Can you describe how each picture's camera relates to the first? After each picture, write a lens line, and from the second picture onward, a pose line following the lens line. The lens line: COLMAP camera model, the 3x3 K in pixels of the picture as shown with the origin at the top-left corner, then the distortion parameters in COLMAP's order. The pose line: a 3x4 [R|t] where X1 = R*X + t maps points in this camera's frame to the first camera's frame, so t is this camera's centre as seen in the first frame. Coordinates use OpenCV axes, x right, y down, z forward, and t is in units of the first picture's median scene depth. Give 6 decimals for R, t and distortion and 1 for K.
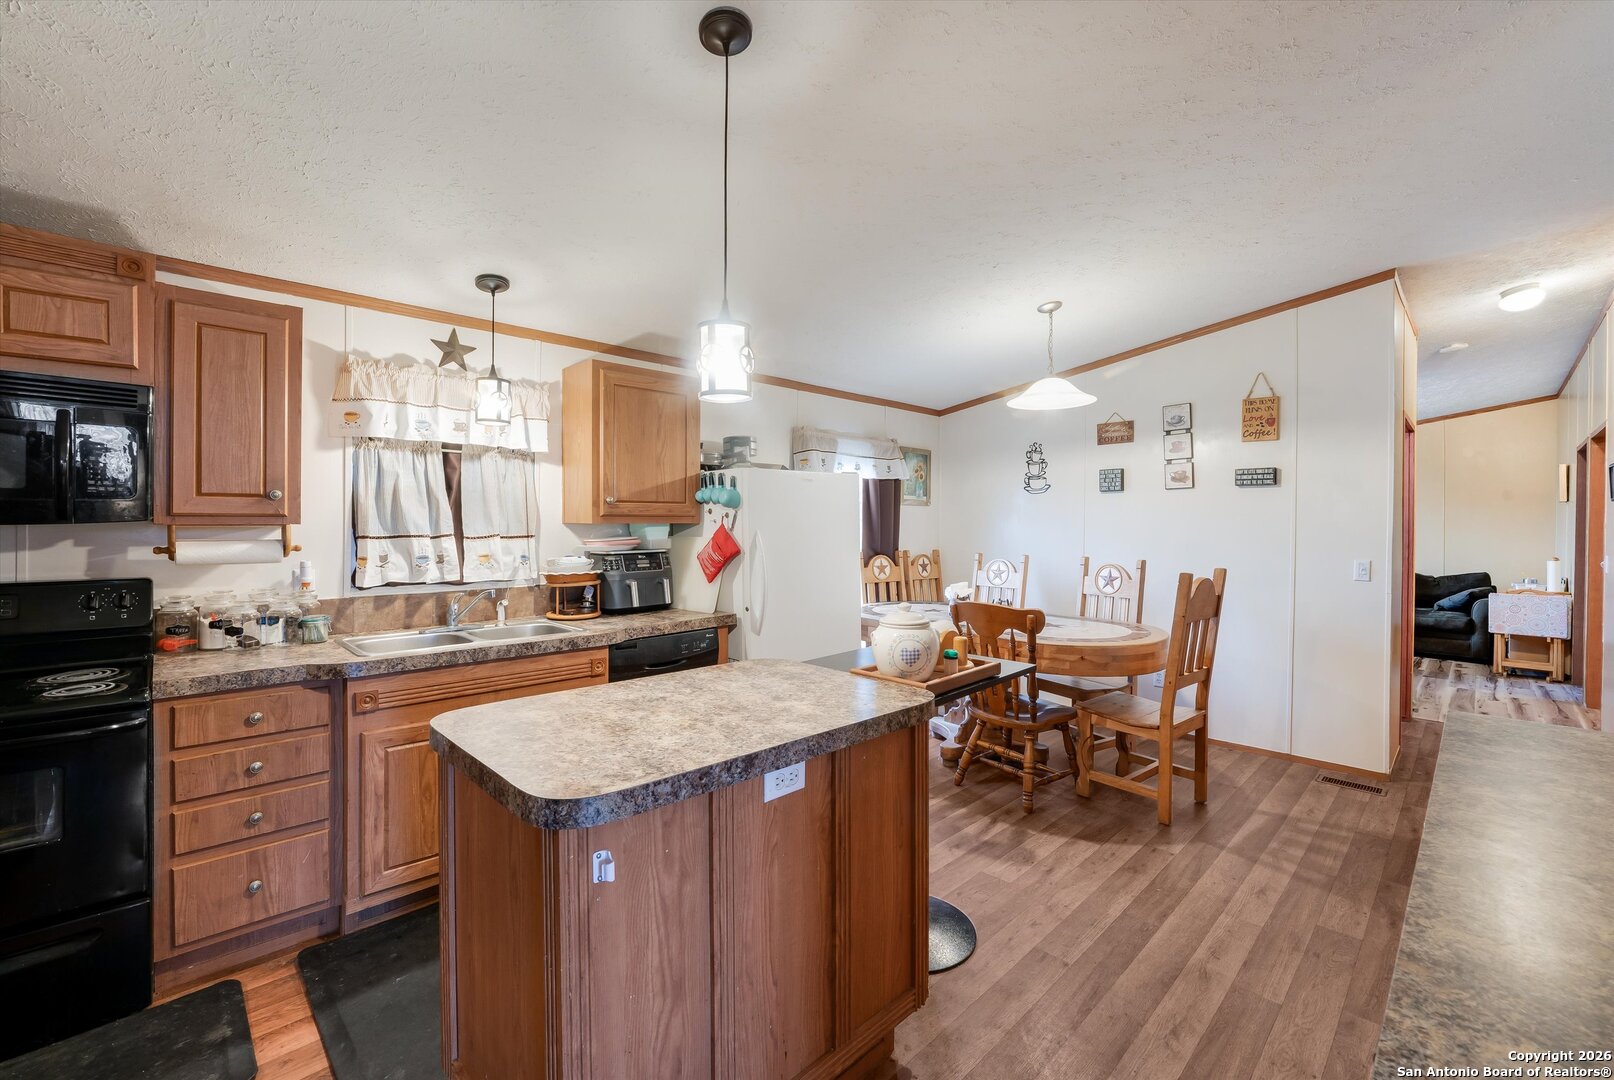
lens RADIAL K [[668.2, 0, 810.2], [0, 668.2, 526.2], [0, 0, 1]] dist [-0.016392, 0.002810]
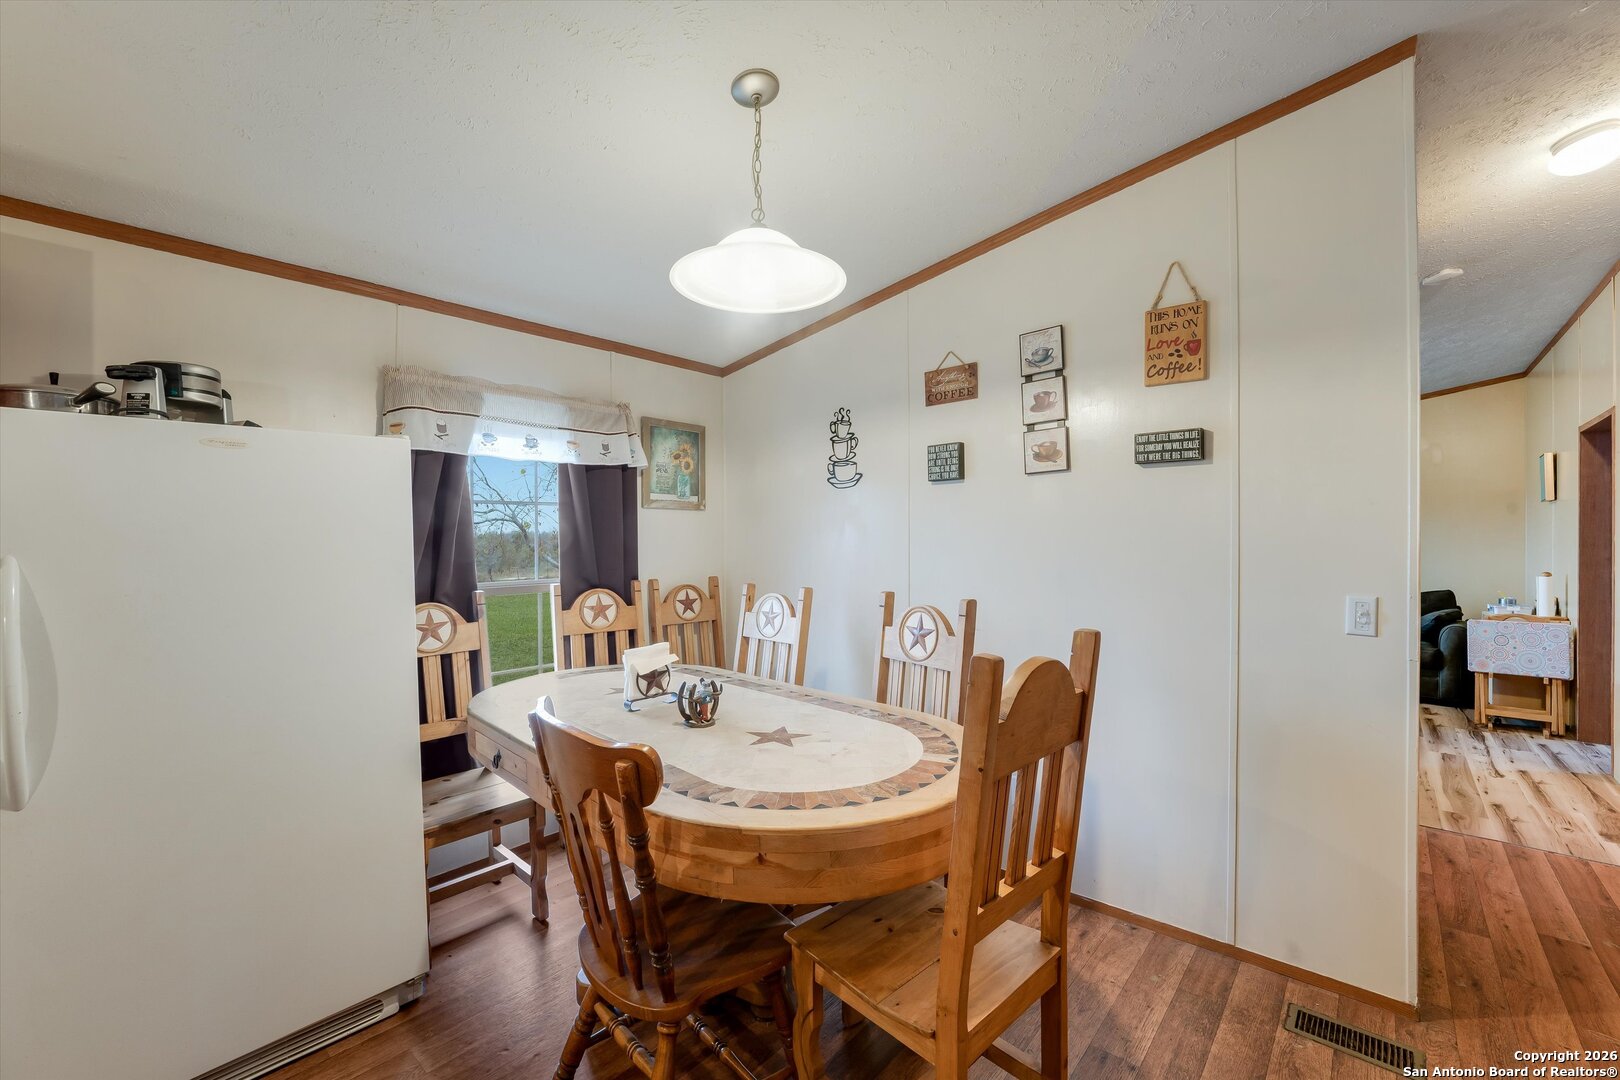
lens RADIAL K [[670.7, 0, 813.2], [0, 670.7, 538.5], [0, 0, 1]] dist [-0.016392, 0.002810]
pose [[0.996366, -0.011223, 0.084427, 0.257703], [0.011629, 0.999923, -0.004318, 0.001635], [-0.084372, 0.005285, 0.996420, 0.369742]]
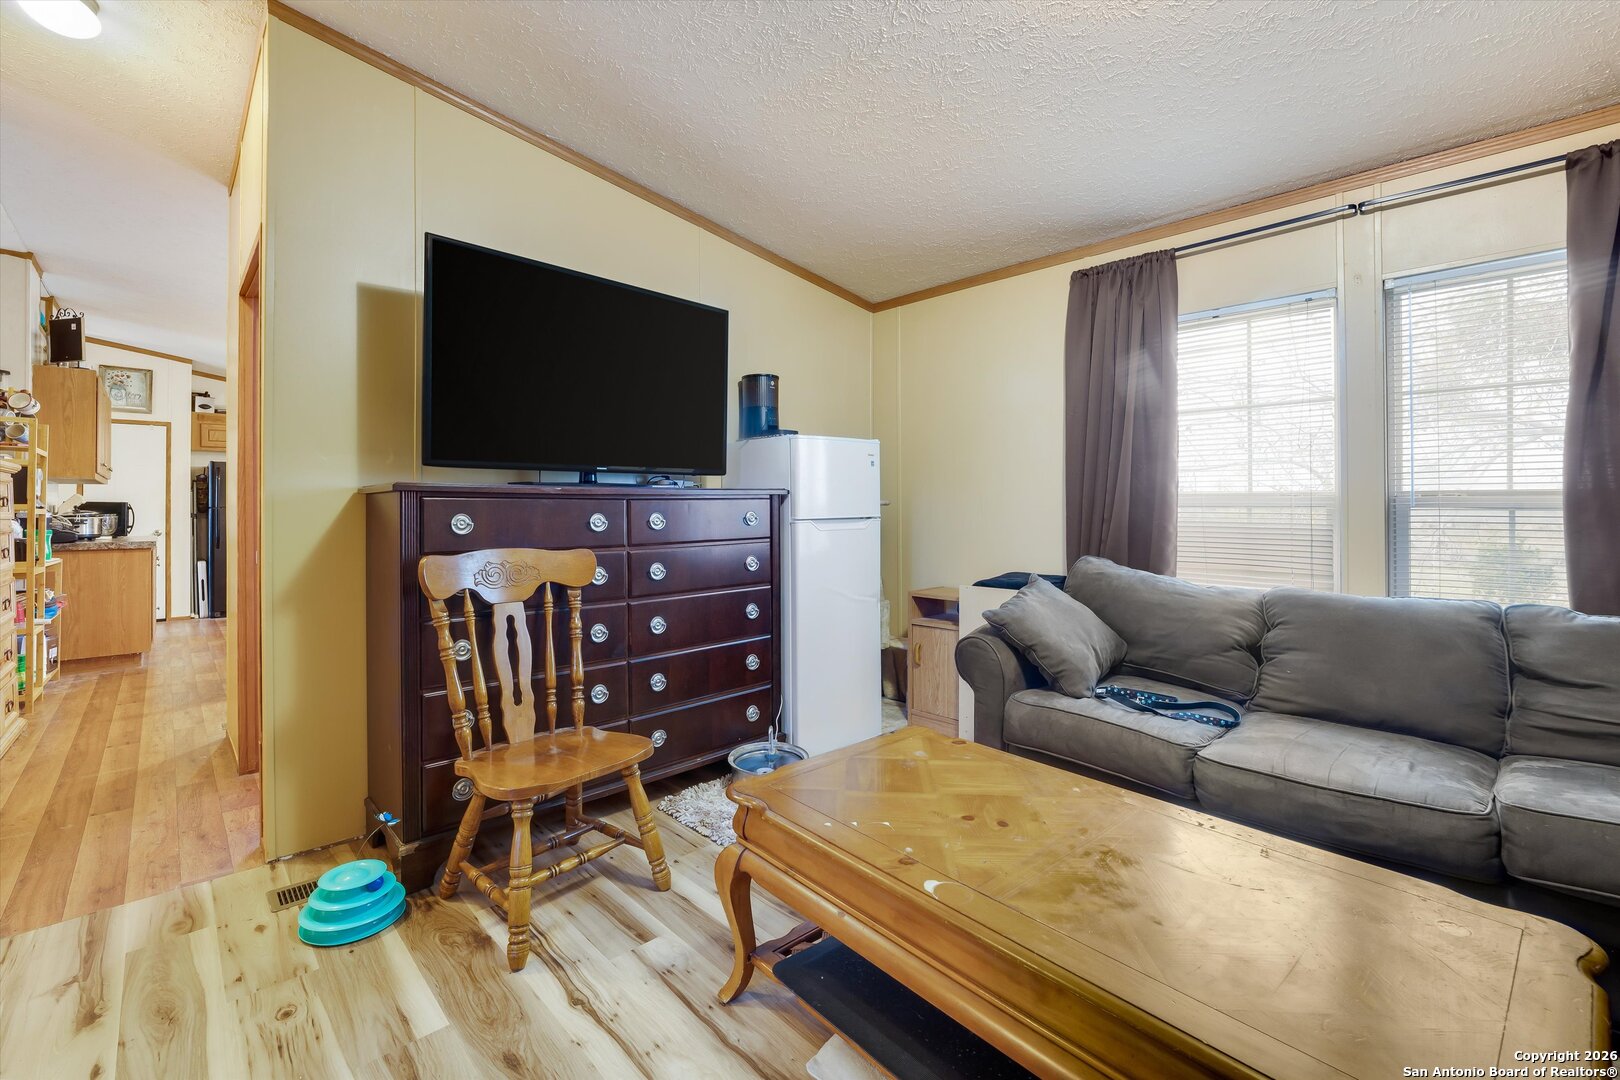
lens RADIAL K [[670.7, 0, 808.9], [0, 670.7, 523.8], [0, 0, 1]] dist [-0.016392, 0.002810]
pose [[-0.003257, -0.000022, -0.999995, 6.220230], [-0.005659, 0.999984, -0.000004, 0.264458], [0.999979, 0.005659, -0.003257, 5.732239]]
